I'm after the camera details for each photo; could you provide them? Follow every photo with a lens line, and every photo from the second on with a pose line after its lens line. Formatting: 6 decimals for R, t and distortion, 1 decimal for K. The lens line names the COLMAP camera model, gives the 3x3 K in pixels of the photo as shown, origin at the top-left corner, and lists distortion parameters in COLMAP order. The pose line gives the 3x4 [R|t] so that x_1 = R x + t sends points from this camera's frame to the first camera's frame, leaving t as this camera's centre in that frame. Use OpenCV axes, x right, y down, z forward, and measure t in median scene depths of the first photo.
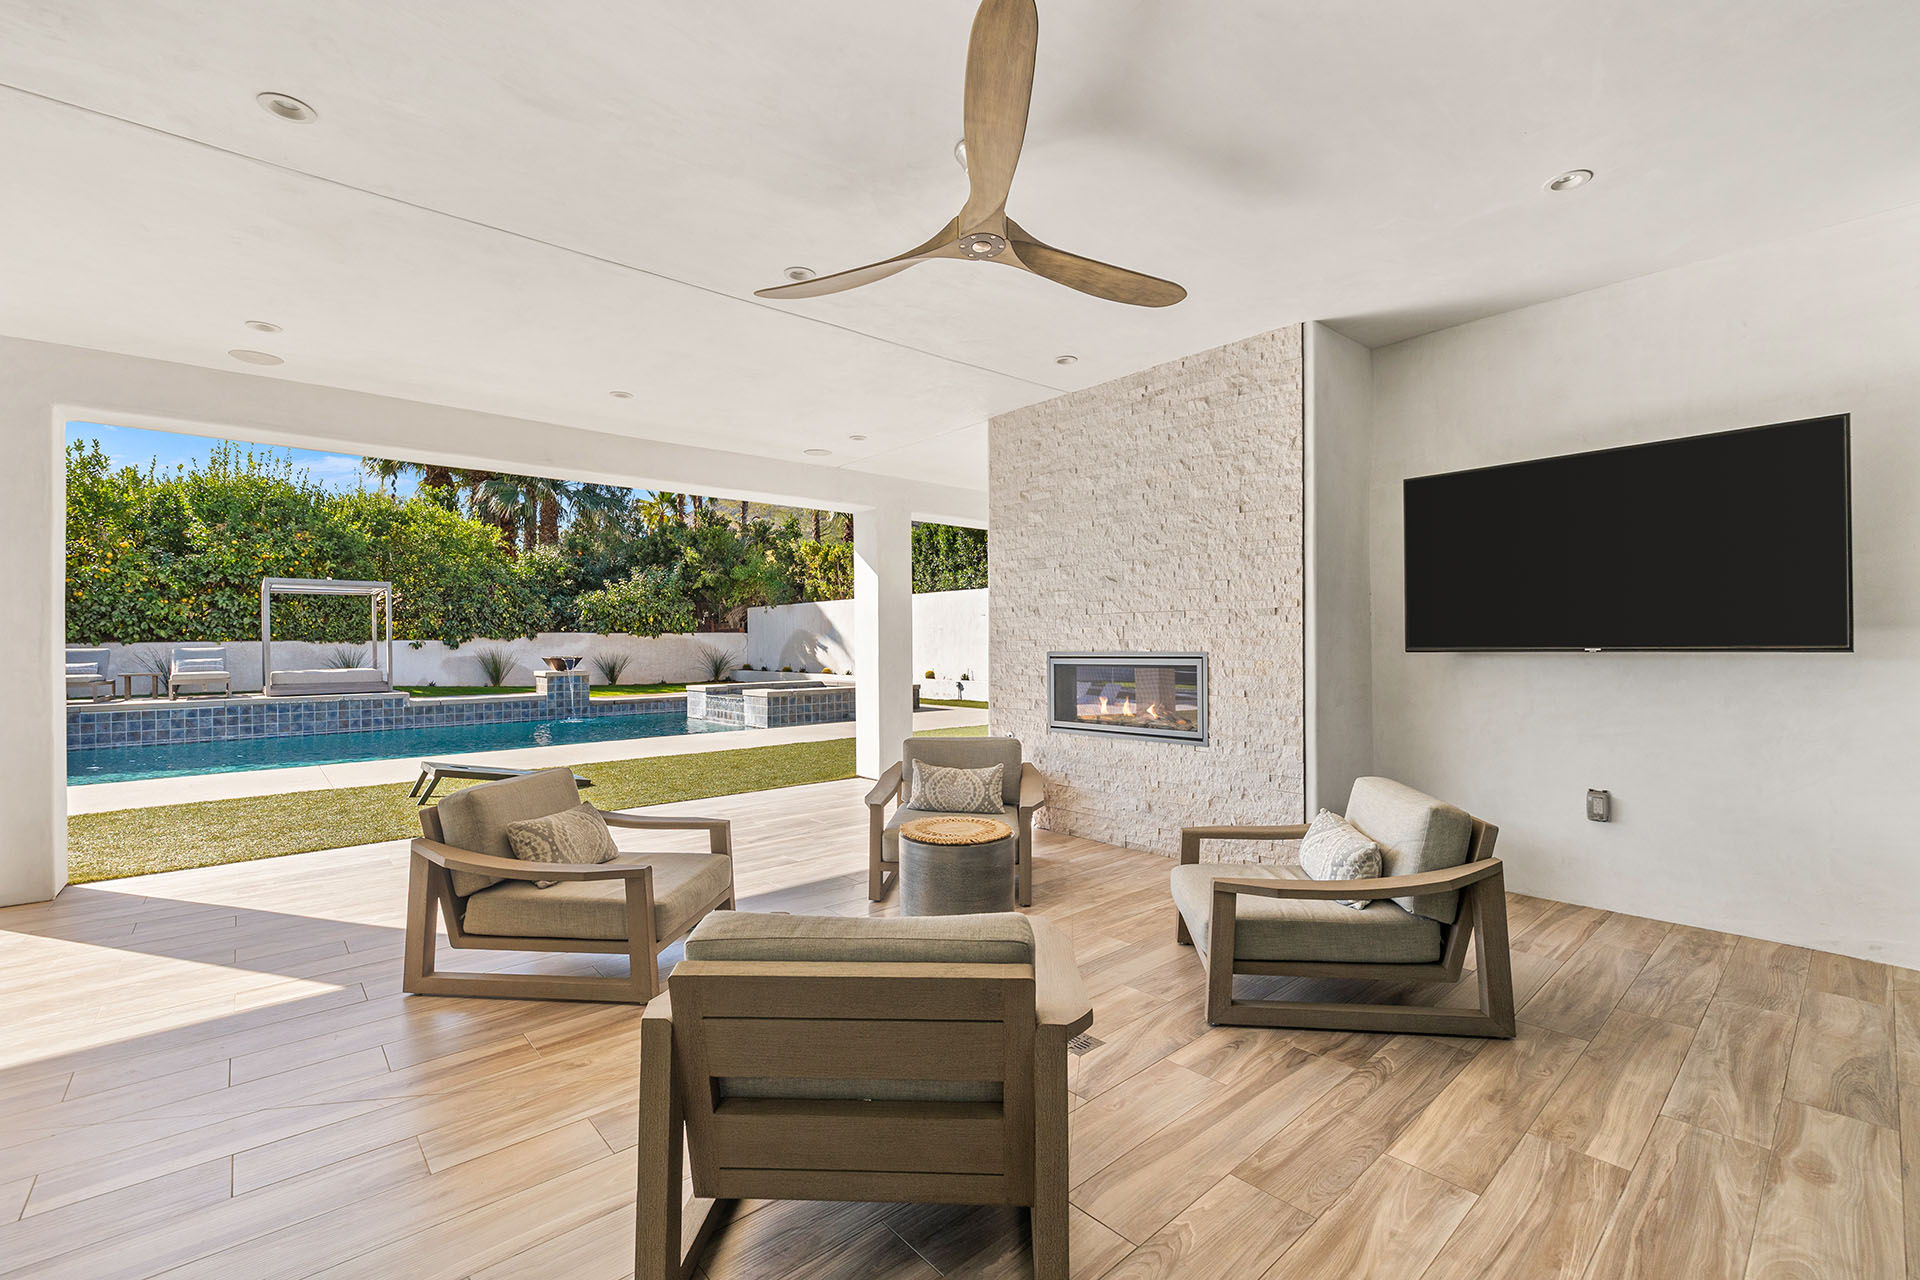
lens RADIAL K [[815.8, 0, 953.7], [0, 815.8, 639.1], [0, 0, 1]] dist [0.002879, 0.000378]
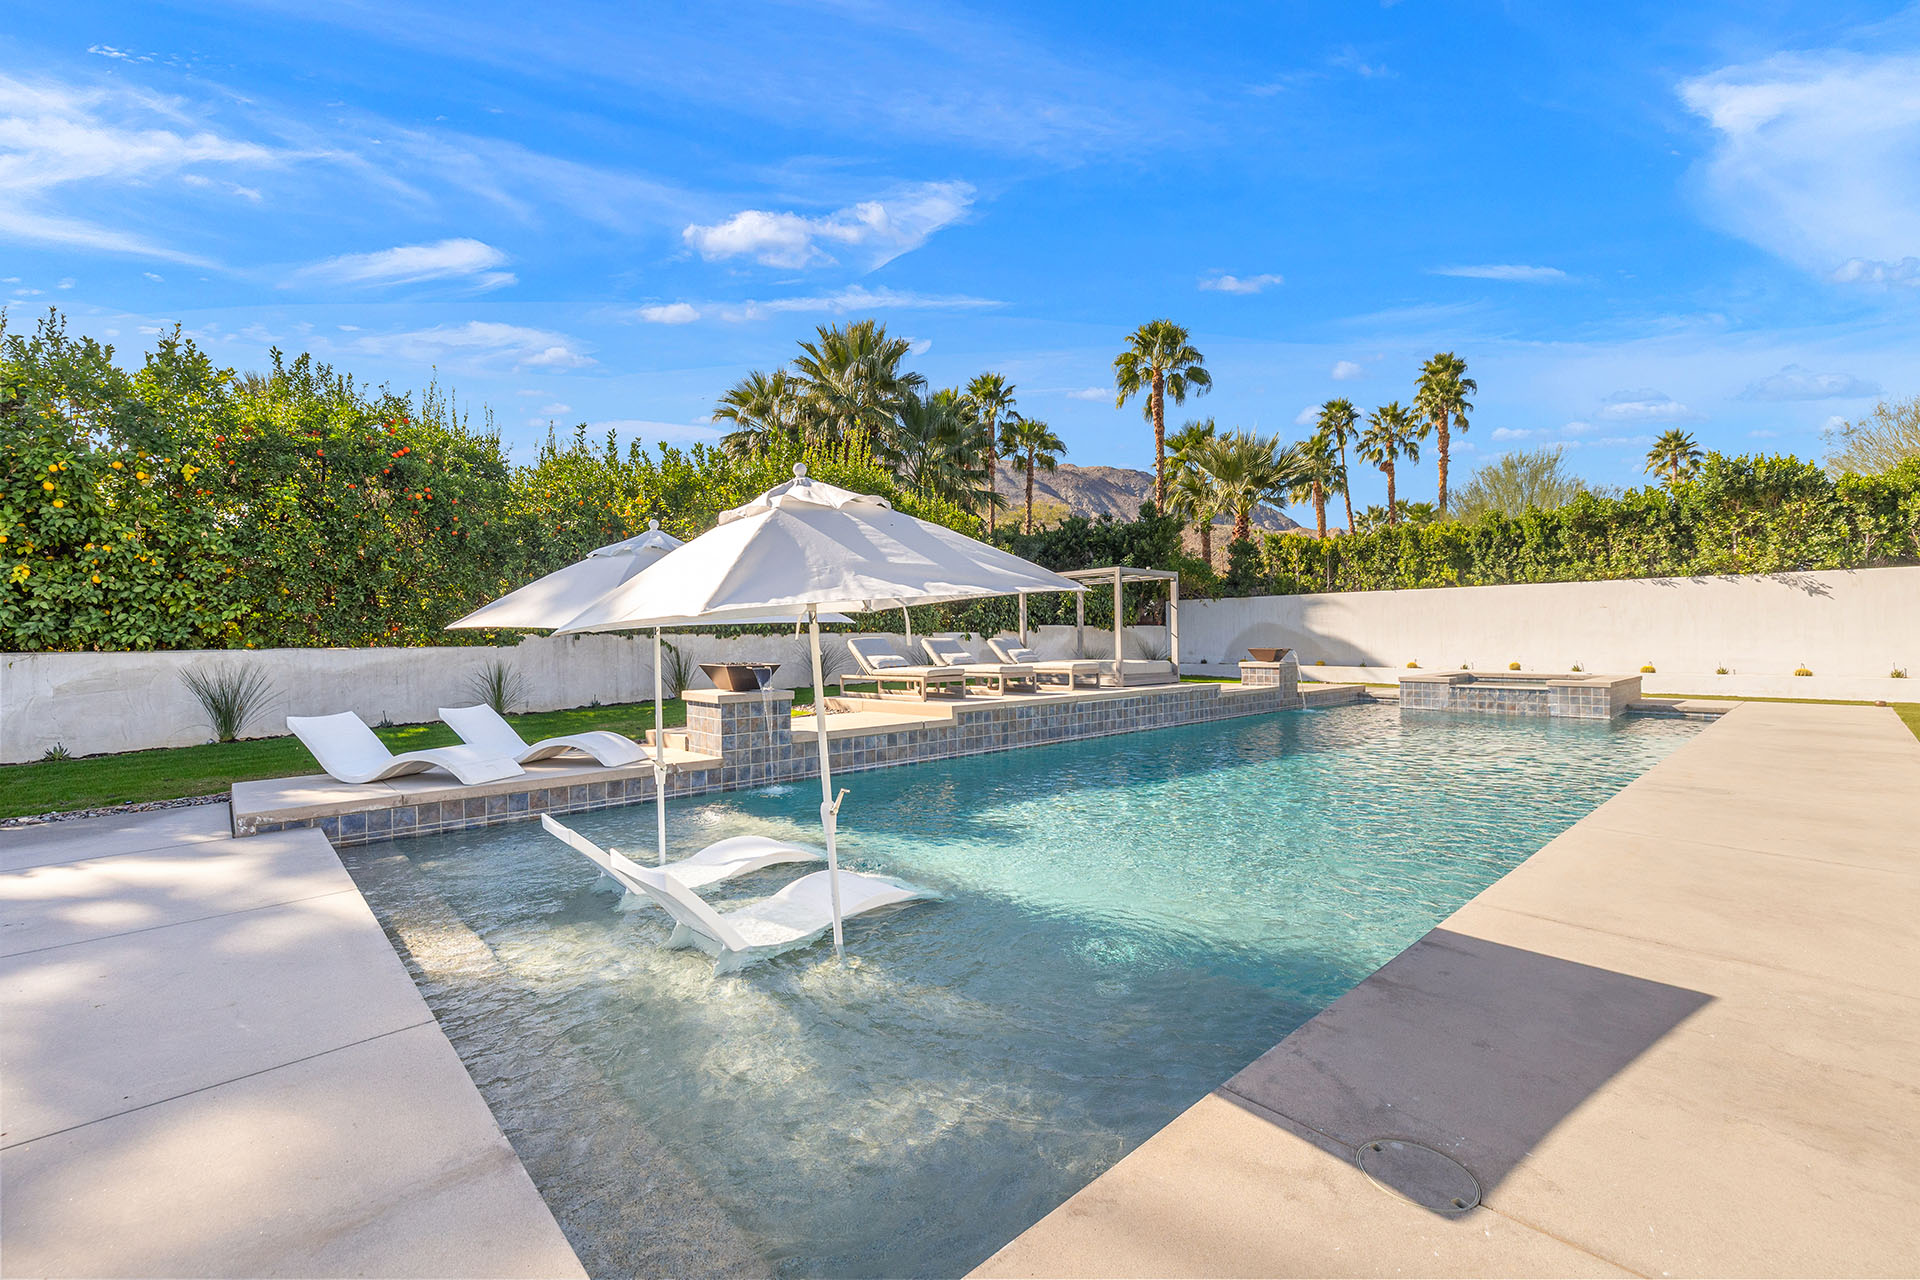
lens RADIAL K [[808.1, 0, 955.5], [0, 808.1, 637.4], [0, 0, 1]] dist [0.002087, 0.000283]
pose [[0.999682, 0.000983, 0.025187, -0.923354], [-0.001062, 0.999995, 0.003111, 0.006318], [-0.025184, -0.003137, 0.999678, 0.020916]]
